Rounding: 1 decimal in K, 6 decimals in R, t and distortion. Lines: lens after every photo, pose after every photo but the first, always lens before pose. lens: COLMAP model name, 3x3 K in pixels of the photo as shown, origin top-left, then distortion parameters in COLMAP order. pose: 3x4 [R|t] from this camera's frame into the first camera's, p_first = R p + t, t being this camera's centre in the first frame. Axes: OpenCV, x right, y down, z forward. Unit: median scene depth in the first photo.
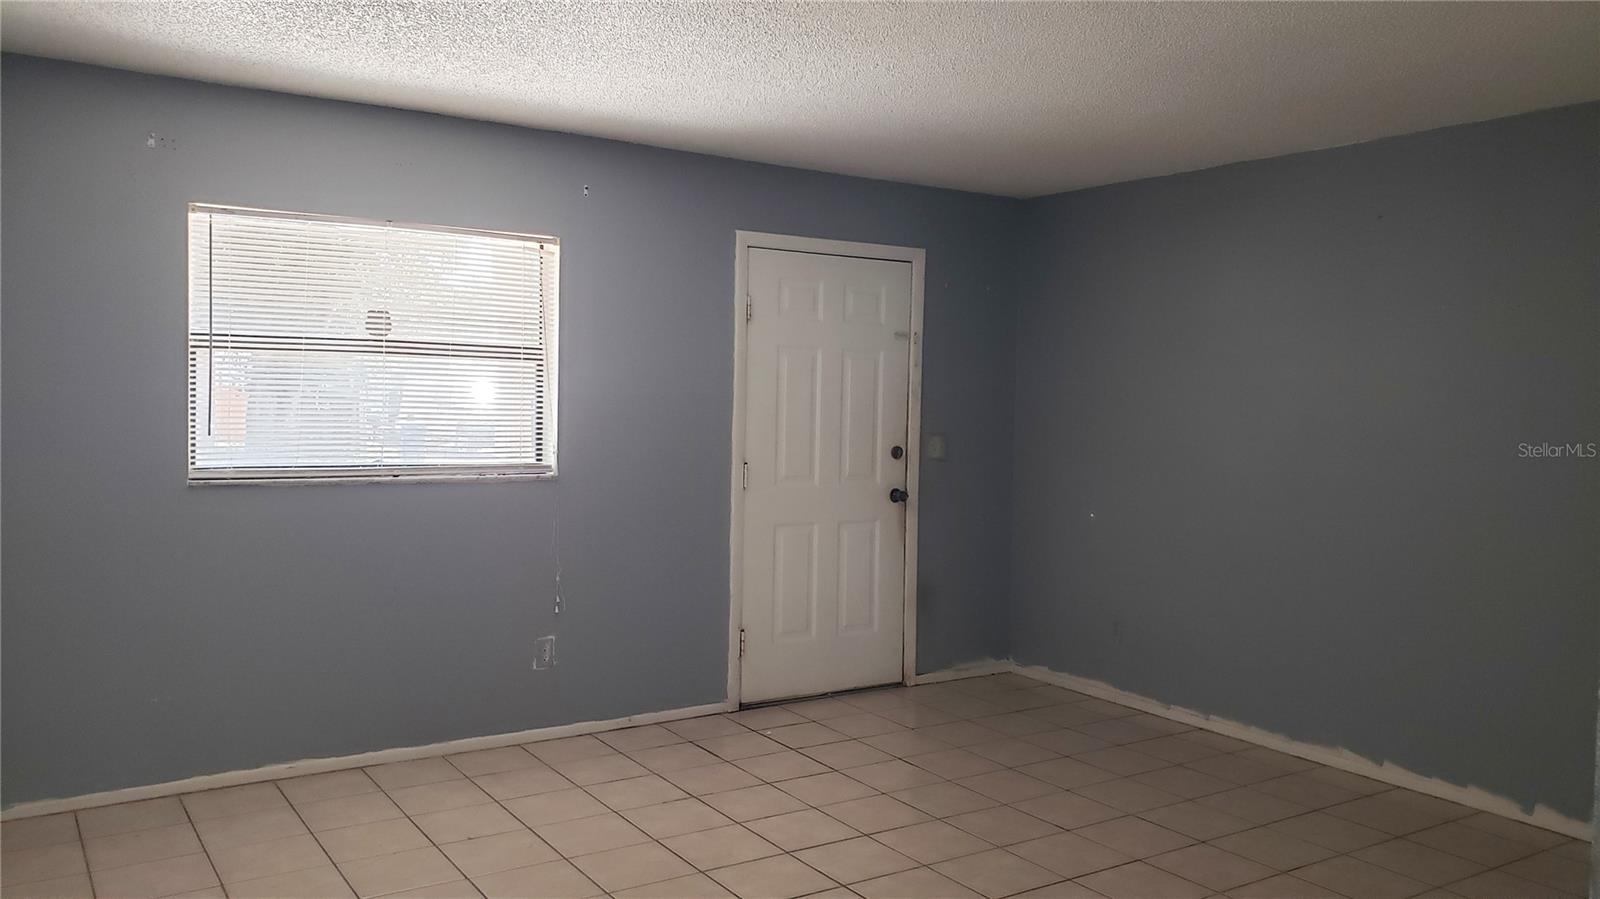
lens RADIAL K [[1253.3, 0, 800.0], [0, 1253.3, 449.5], [0, 0, 1]] dist [-0.006591, -0.296146]
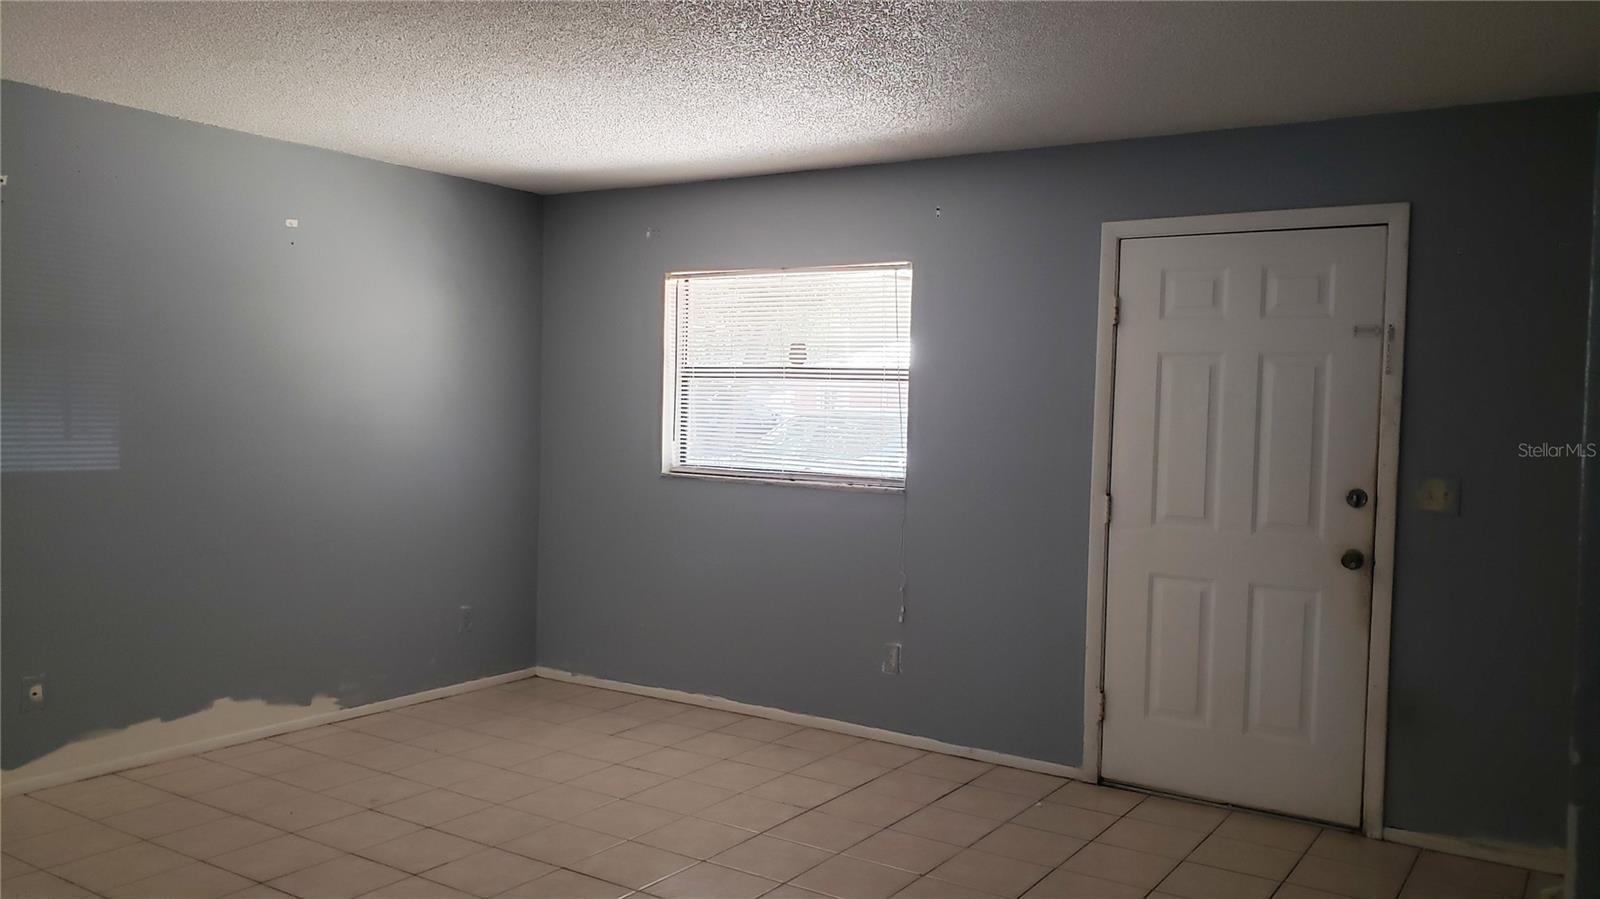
lens RADIAL K [[1177.9, 0, 800.0], [0, 1177.9, 449.5], [0, 0, 1]] dist [0.047330, -0.232271]
pose [[0.362109, 0.017657, -0.931969, 0.623655], [-0.060875, 0.998134, -0.004742, -0.002706], [0.930146, 0.058451, 0.362508, 0.507533]]
